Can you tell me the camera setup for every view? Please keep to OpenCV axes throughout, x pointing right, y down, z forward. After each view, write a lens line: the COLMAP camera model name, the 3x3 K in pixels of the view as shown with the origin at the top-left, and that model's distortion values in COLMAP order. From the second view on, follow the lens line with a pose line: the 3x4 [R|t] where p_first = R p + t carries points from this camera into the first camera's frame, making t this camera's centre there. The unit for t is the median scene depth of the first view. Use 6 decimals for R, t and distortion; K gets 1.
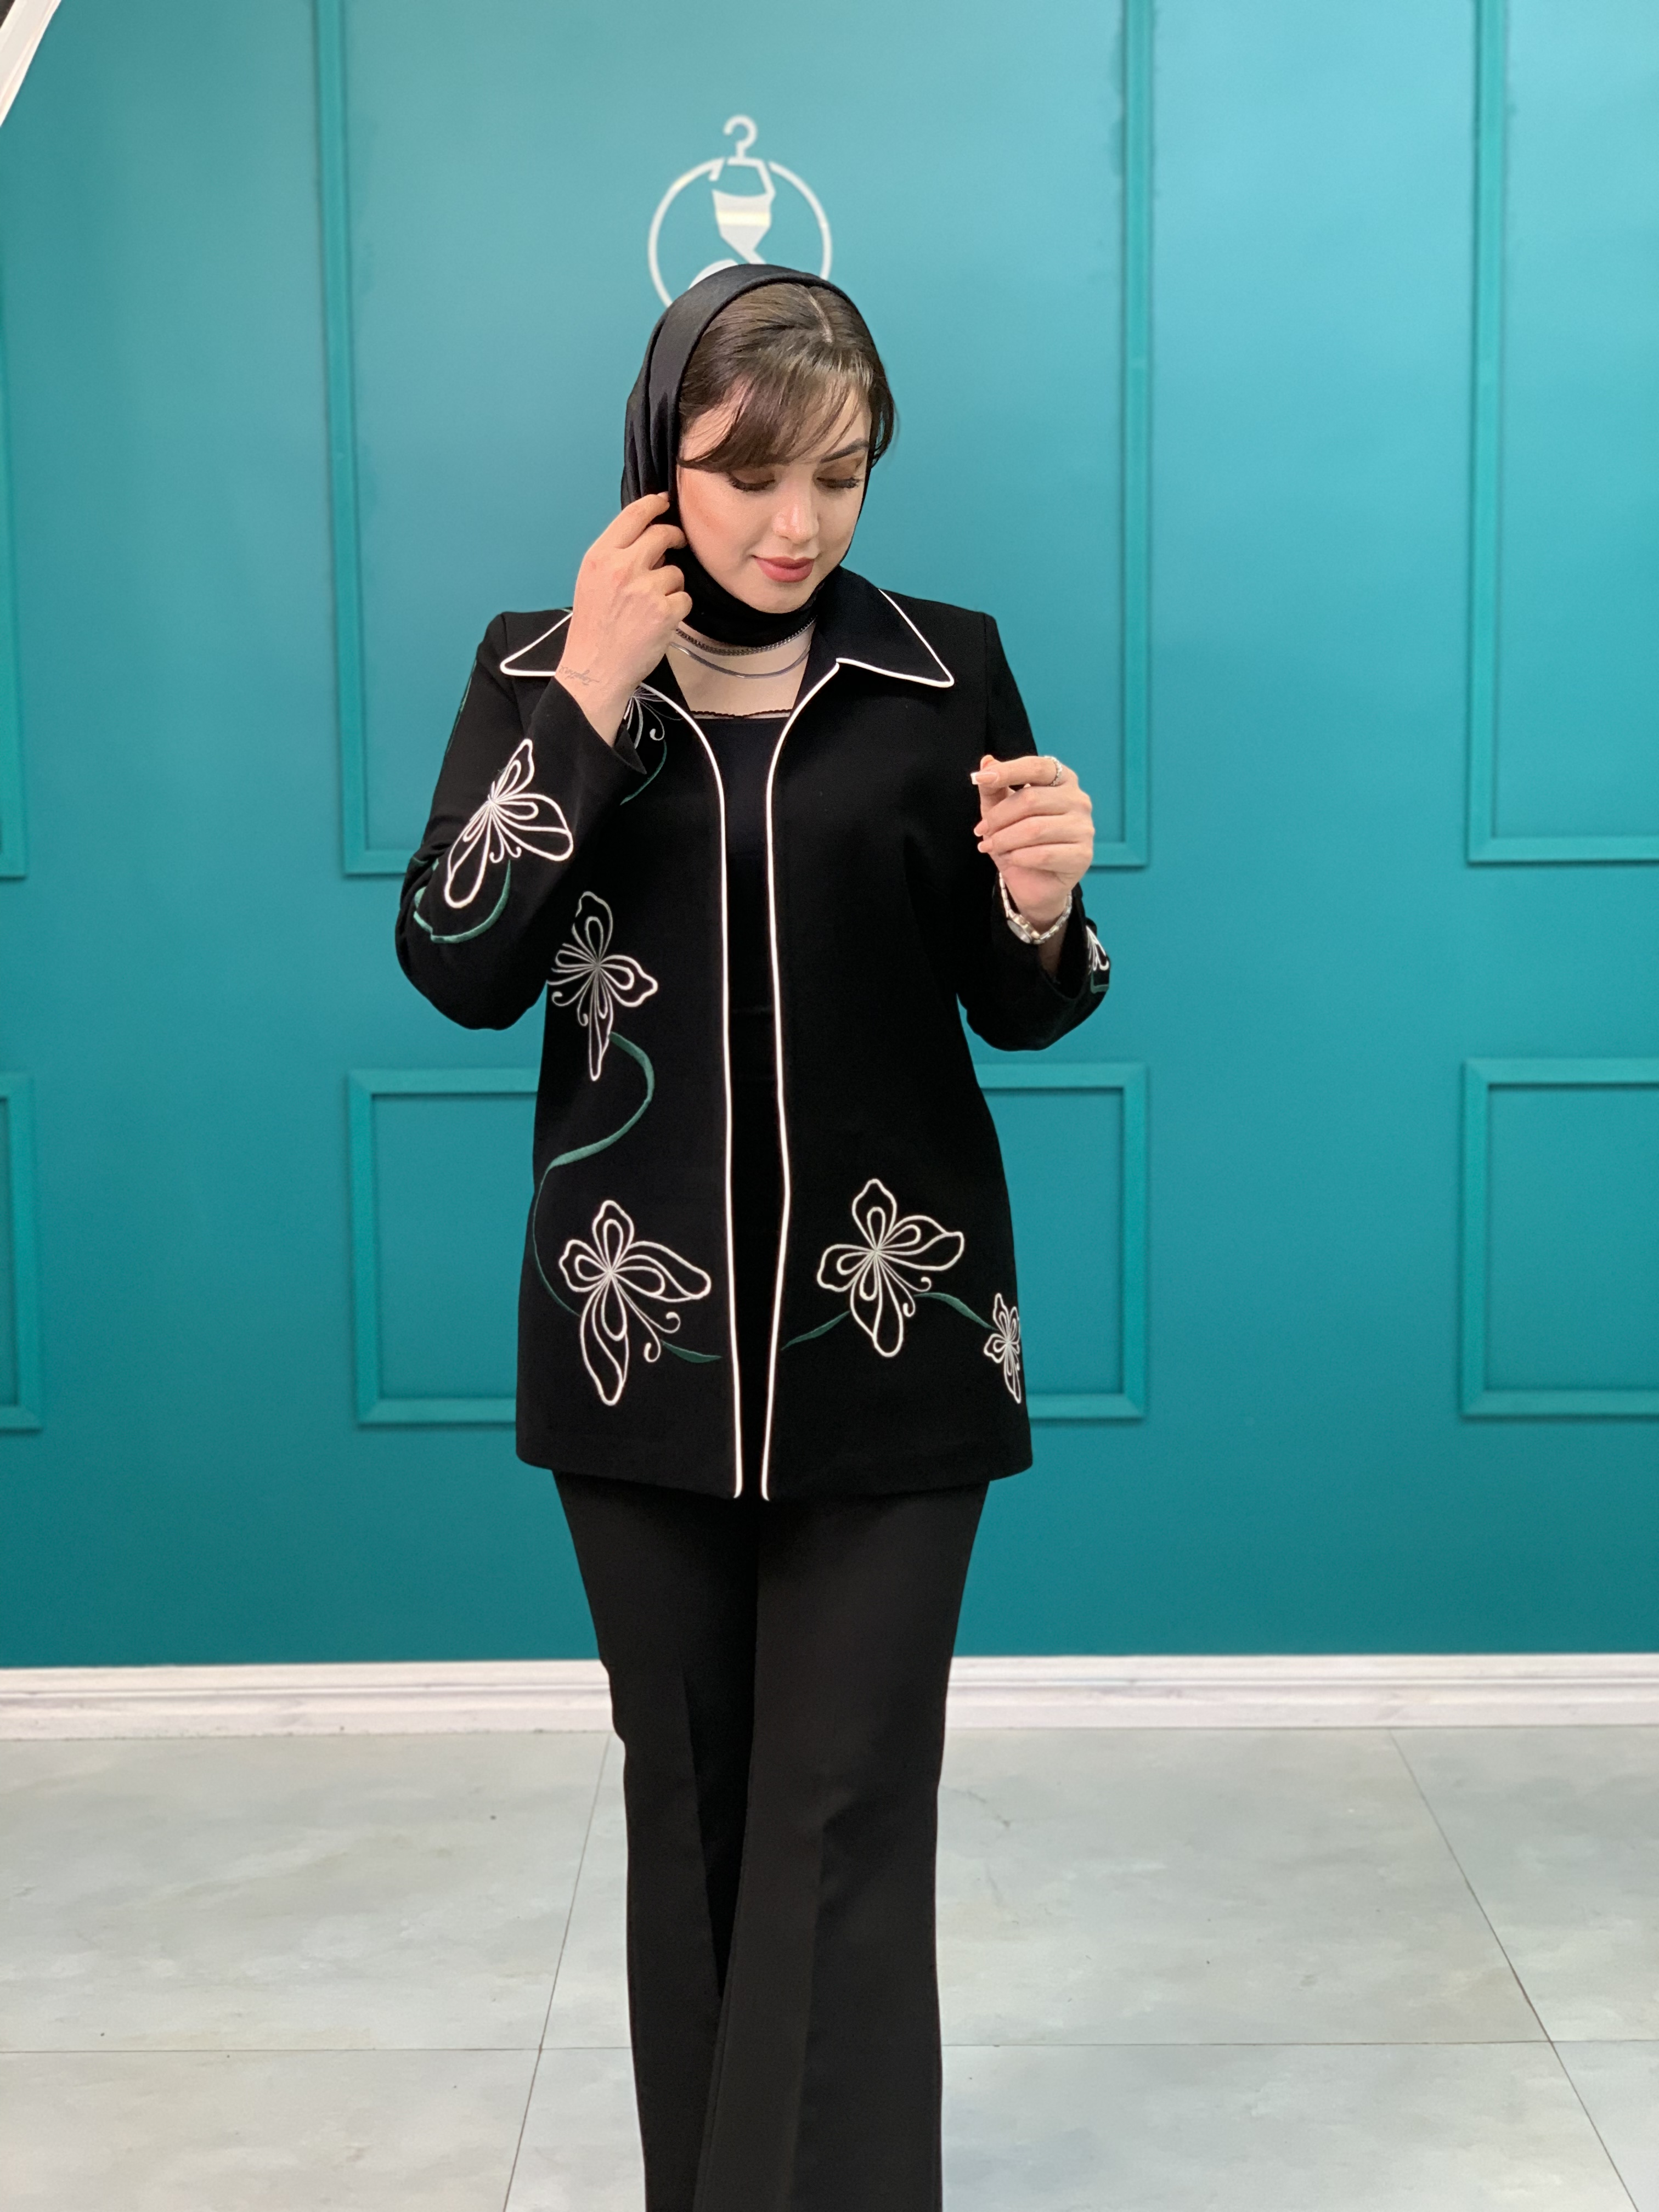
lens RADIAL K [[3315.2, 0, 840.1], [0, 3315.2, 1086.2], [0, 0, 1]] dist [0.072117, 0.000000]
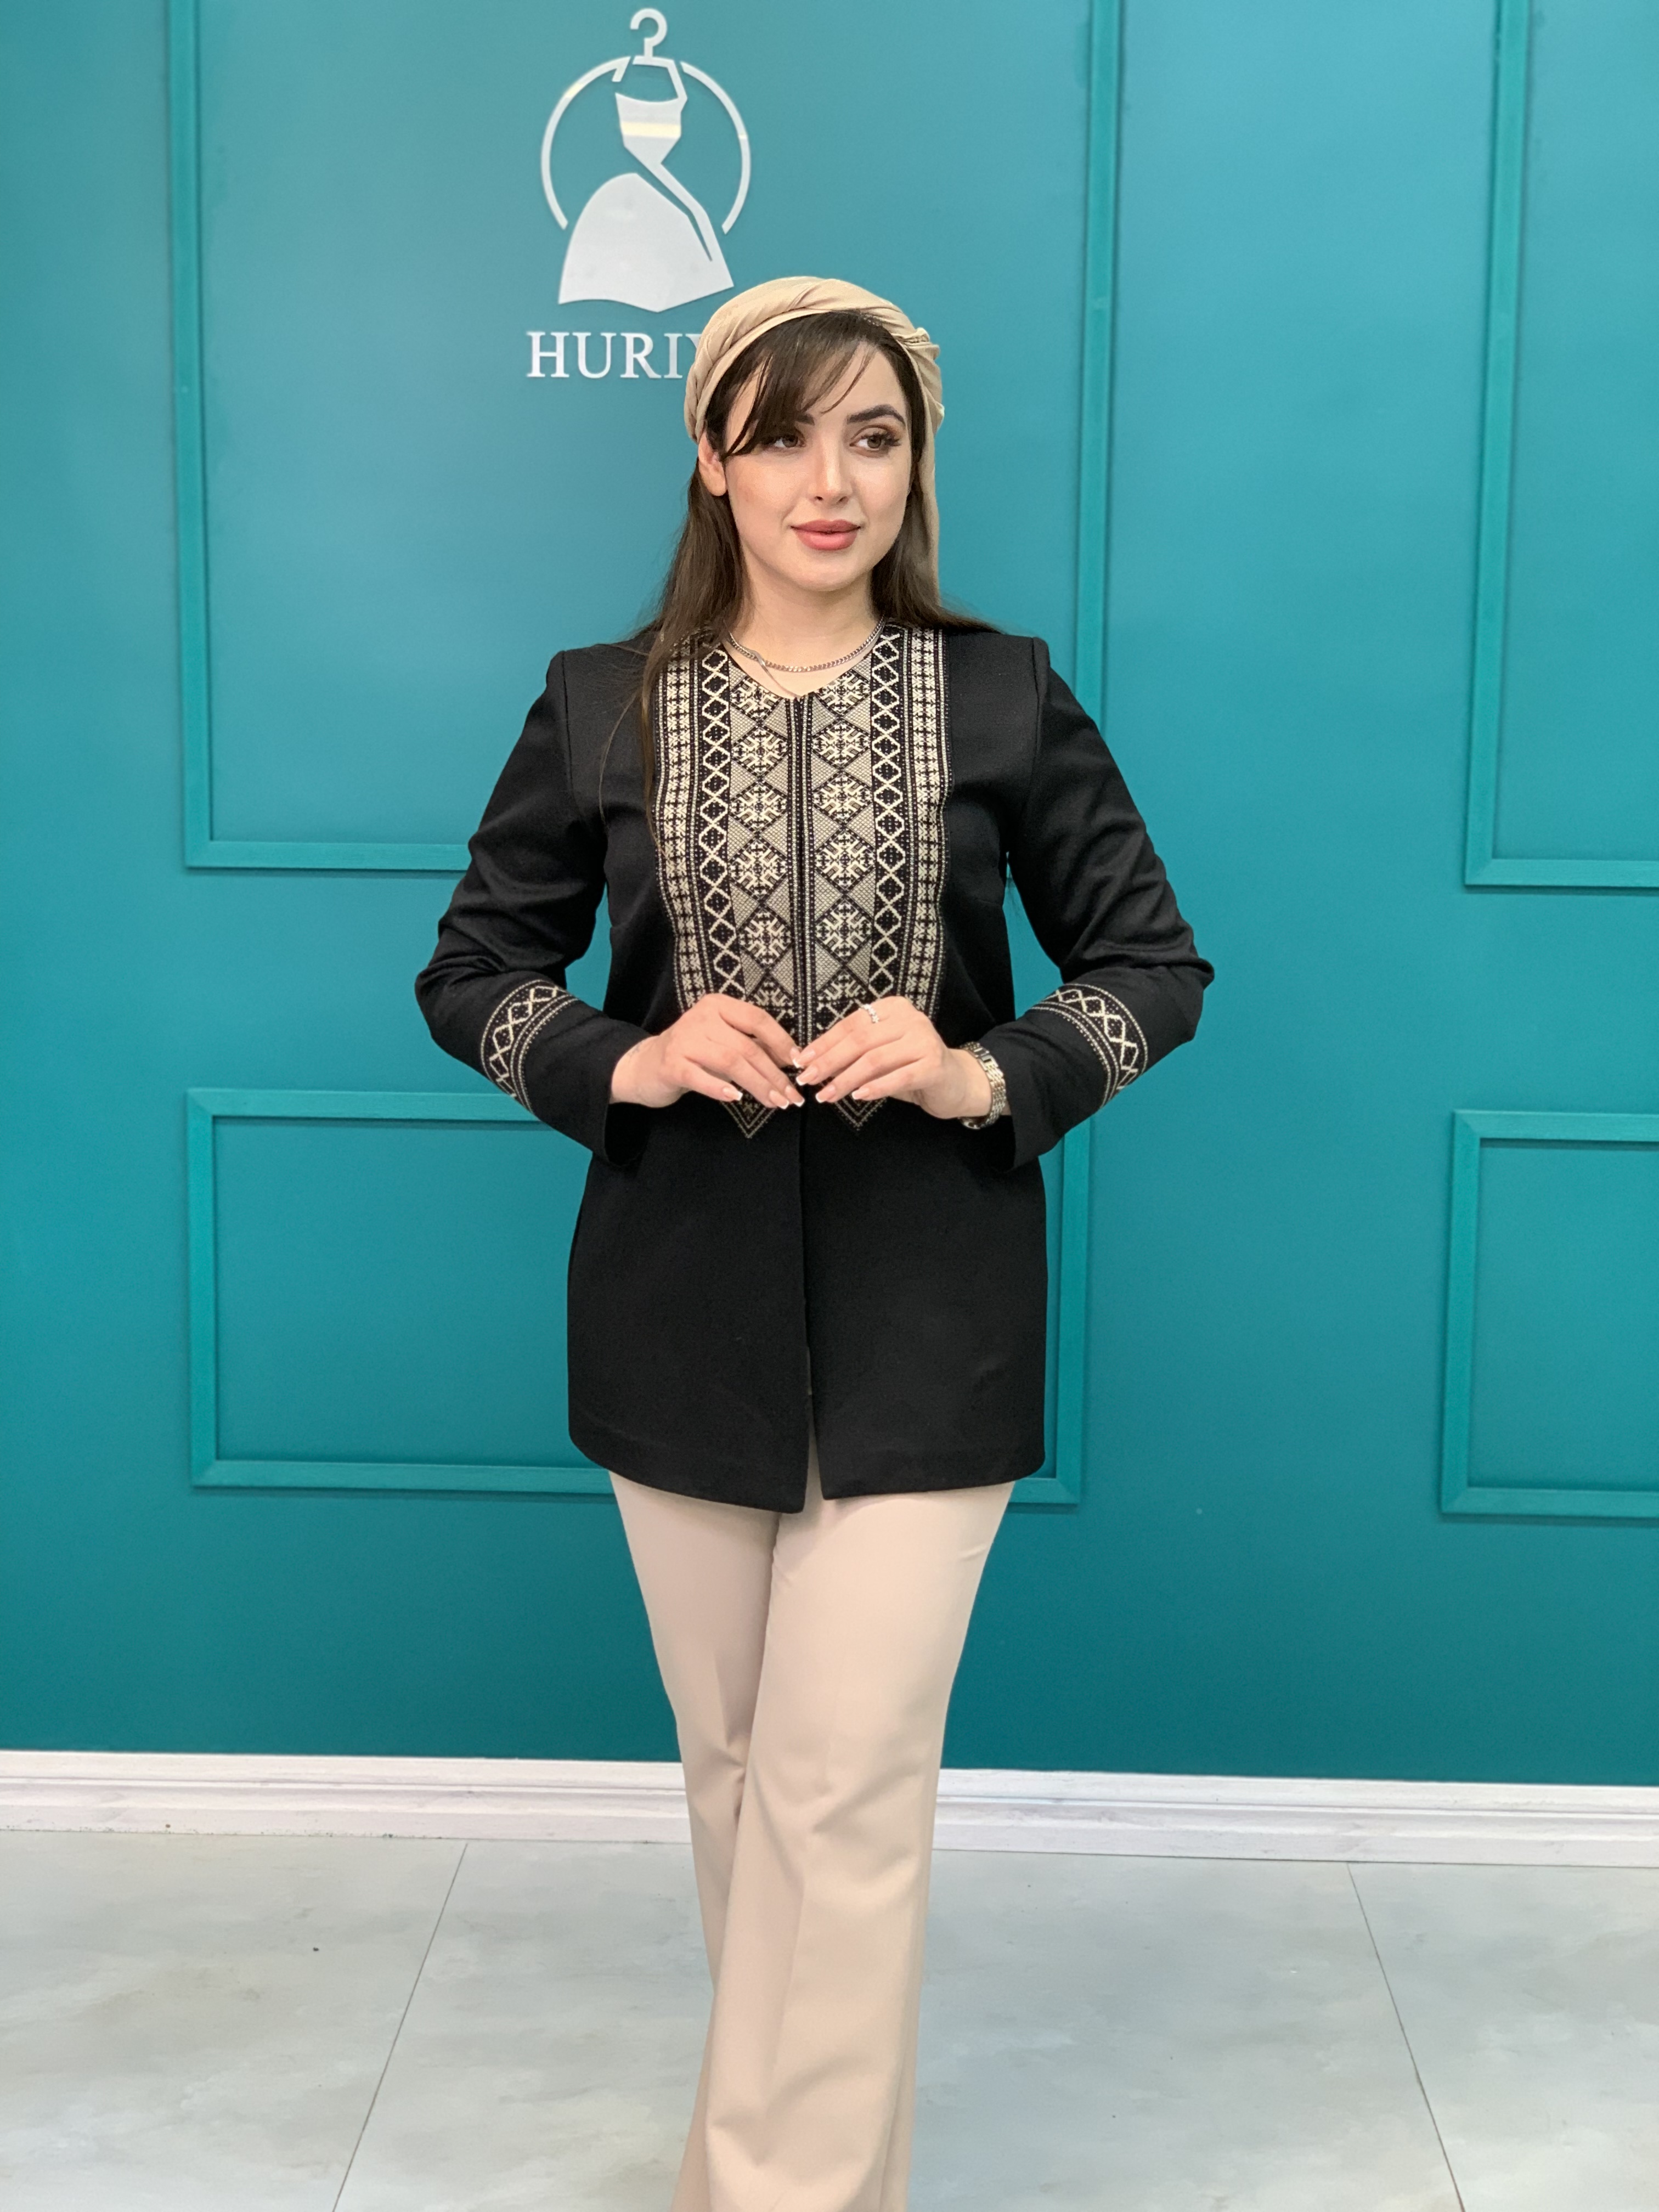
lens RADIAL K [[3315.2, 0, 811.9], [0, 3315.2, 1097.4], [0, 0, 1]] dist [0.072117, 0.000000]
pose [[0.999320, 0.026119, -0.026020, 0.041730], [-0.025490, 0.999382, 0.024216, -0.028600], [0.026636, -0.023537, 0.999368, 0.121633]]
